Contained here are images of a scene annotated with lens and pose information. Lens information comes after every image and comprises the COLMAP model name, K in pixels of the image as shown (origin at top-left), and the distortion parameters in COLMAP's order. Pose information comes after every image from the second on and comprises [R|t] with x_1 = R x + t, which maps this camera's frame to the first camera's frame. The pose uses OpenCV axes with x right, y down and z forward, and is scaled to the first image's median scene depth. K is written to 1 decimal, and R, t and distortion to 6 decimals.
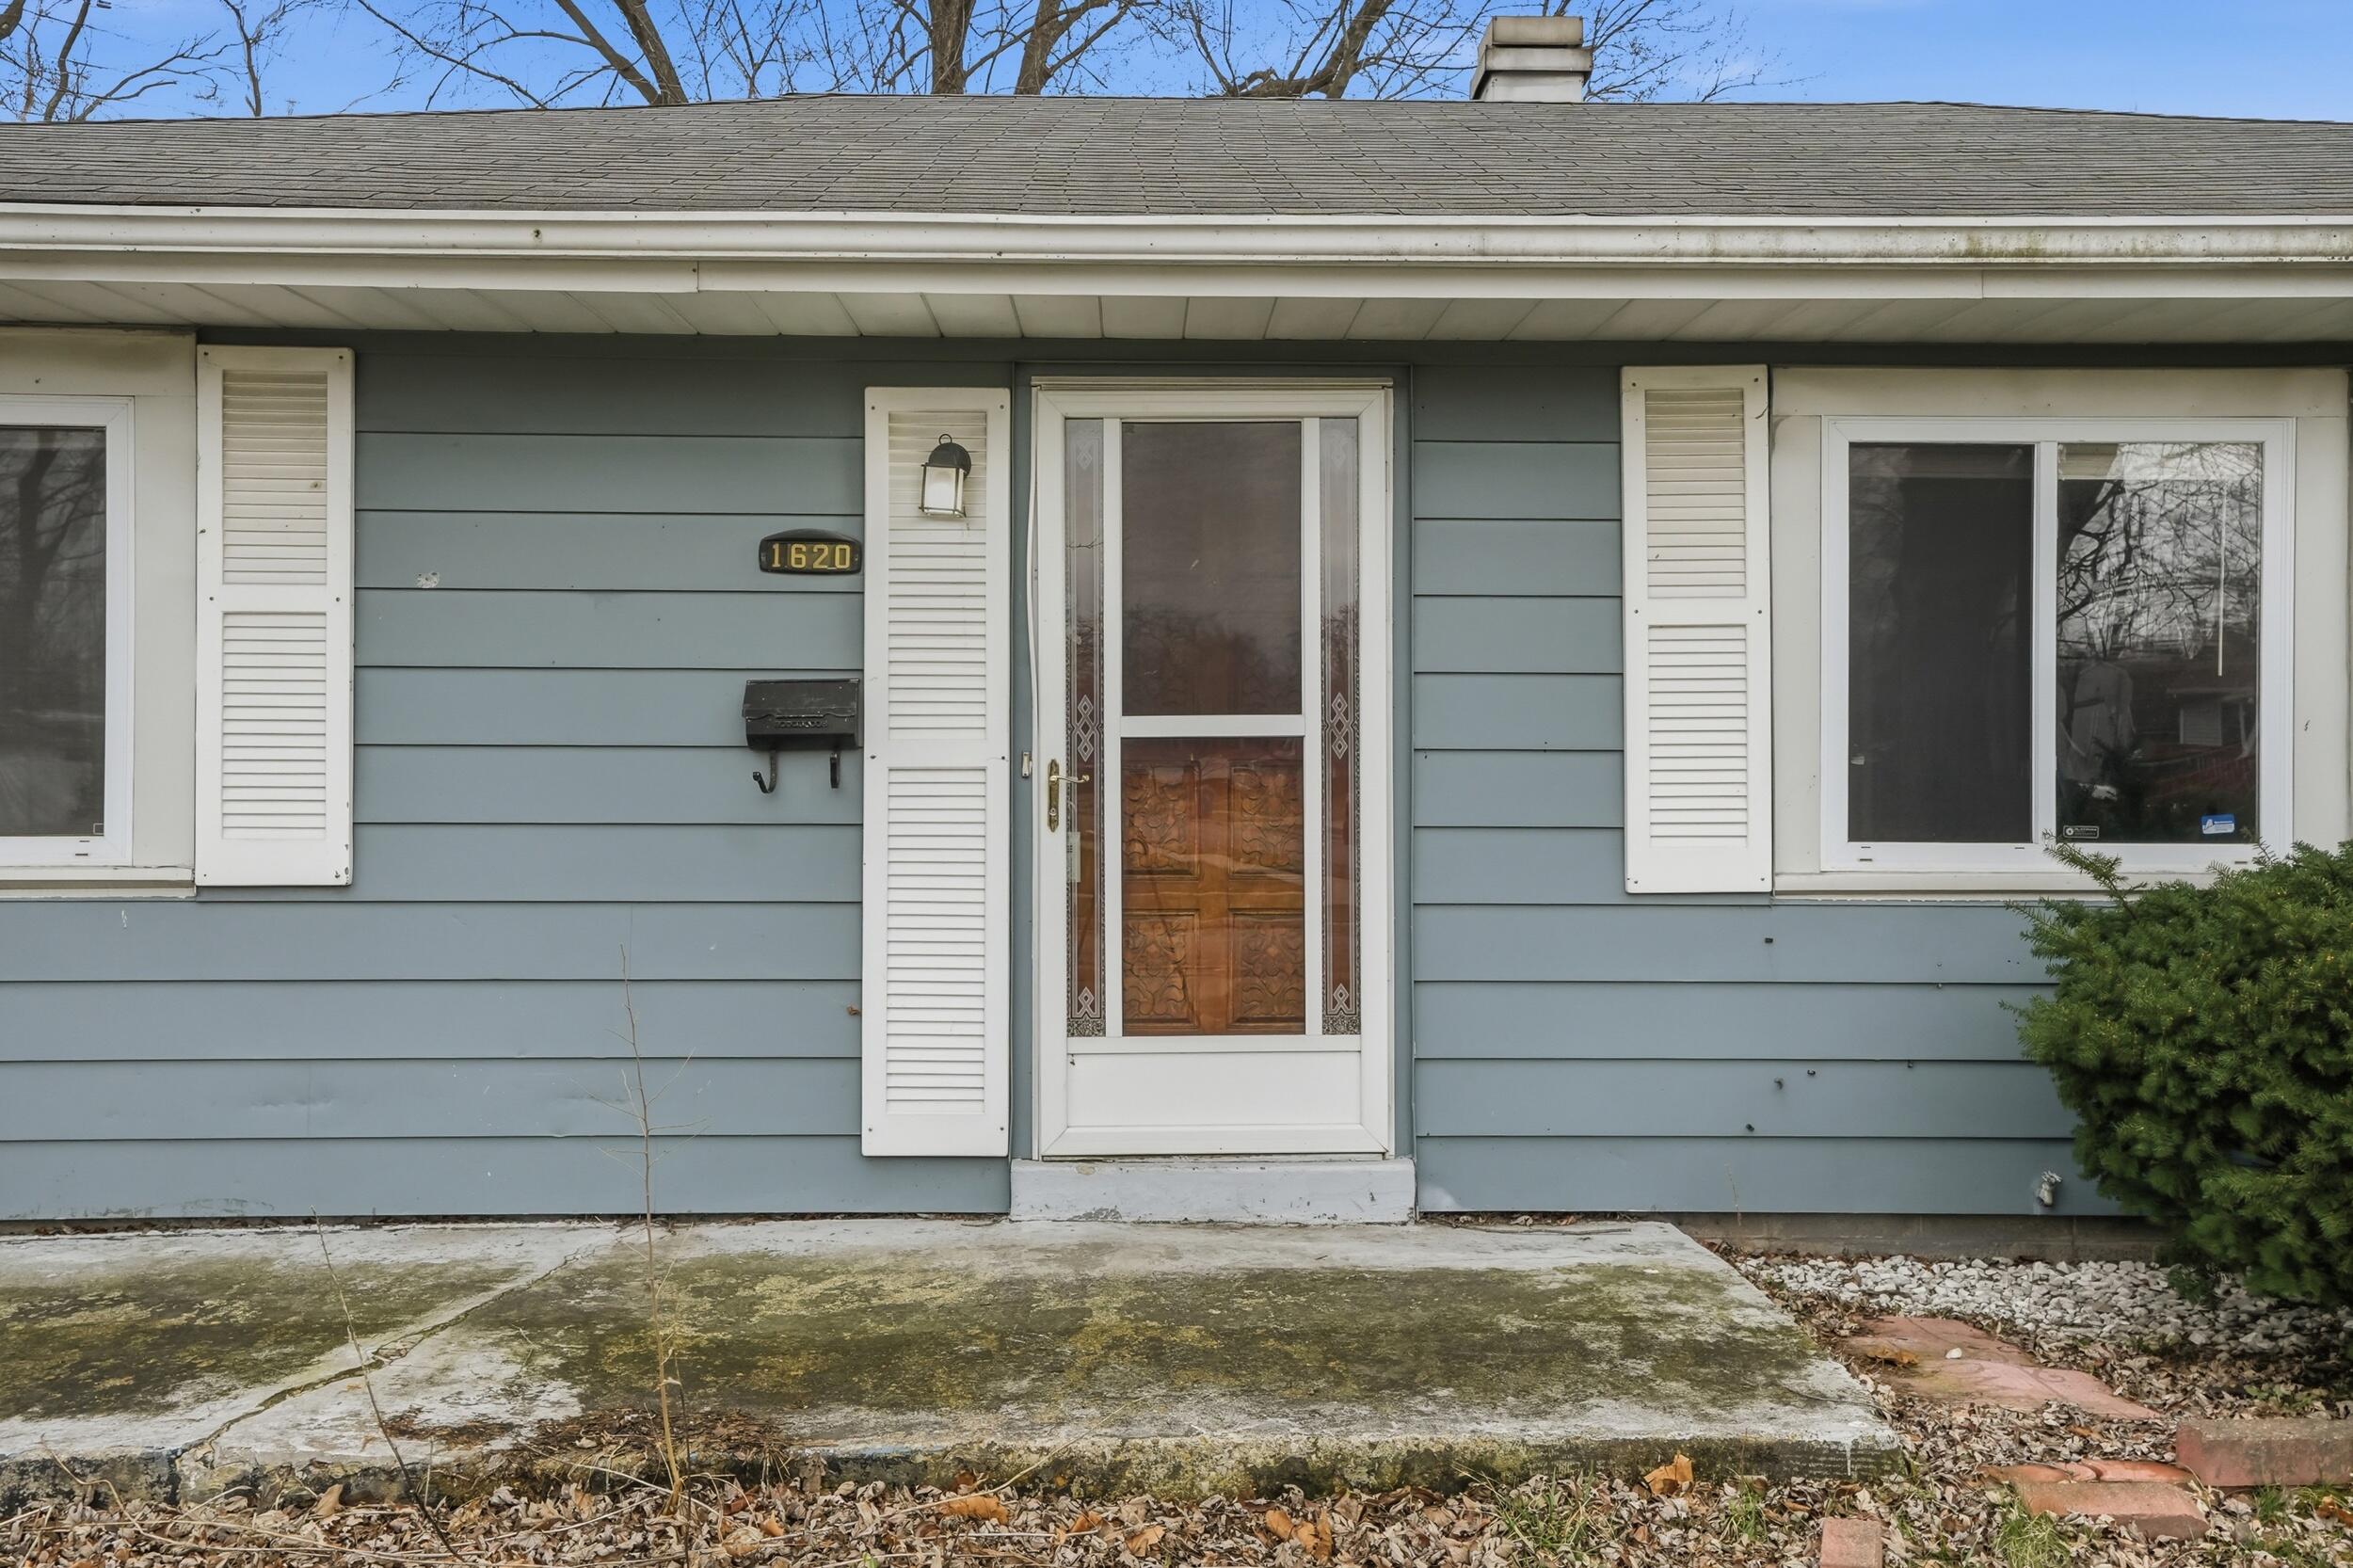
lens RADIAL K [[2011.0, 0, 1185.2], [0, 2011.0, 779.9], [0, 0, 1]] dist [0.030376, 0.004330]
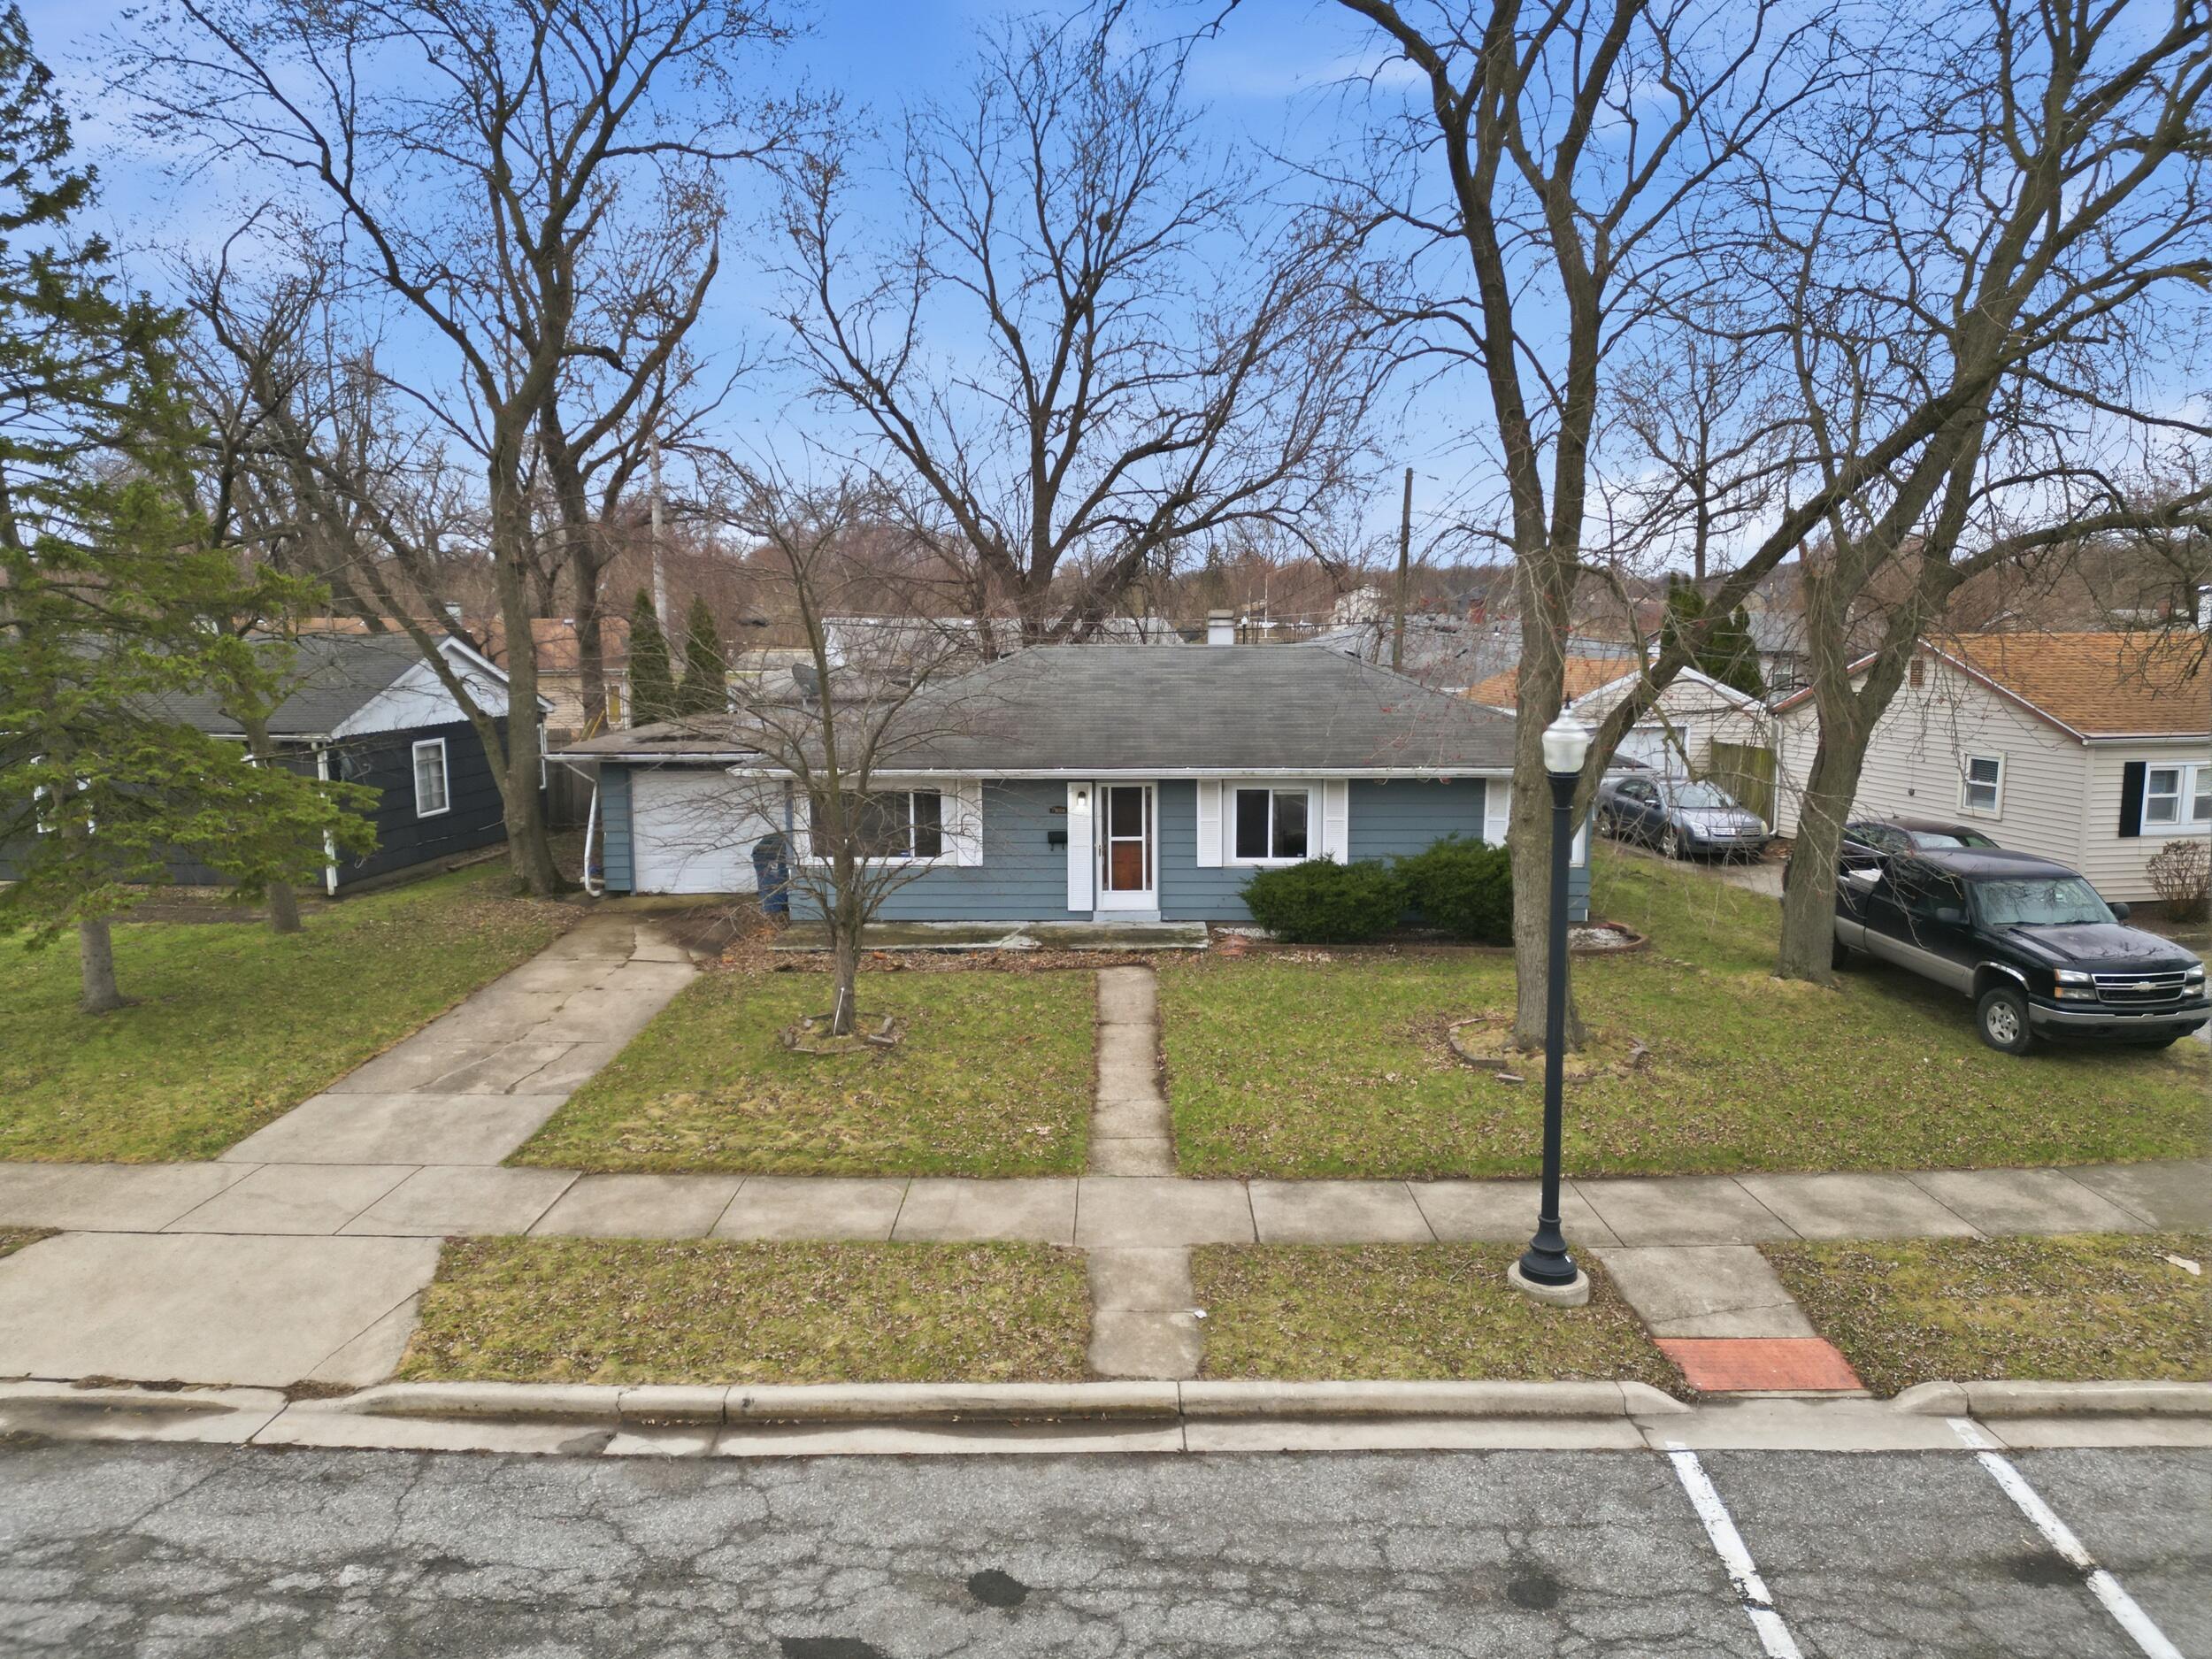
lens RADIAL K [[1683.1, 0, 1101.6], [0, 1683.1, 828.3], [0, 0, 1]] dist [-0.013193, -0.002234]
pose [[0.999106, 0.000158, -0.042284, 0.148291], [0.006205, 0.988621, 0.150300, -0.795871], [0.041827, -0.150428, 0.987736, -3.849413]]
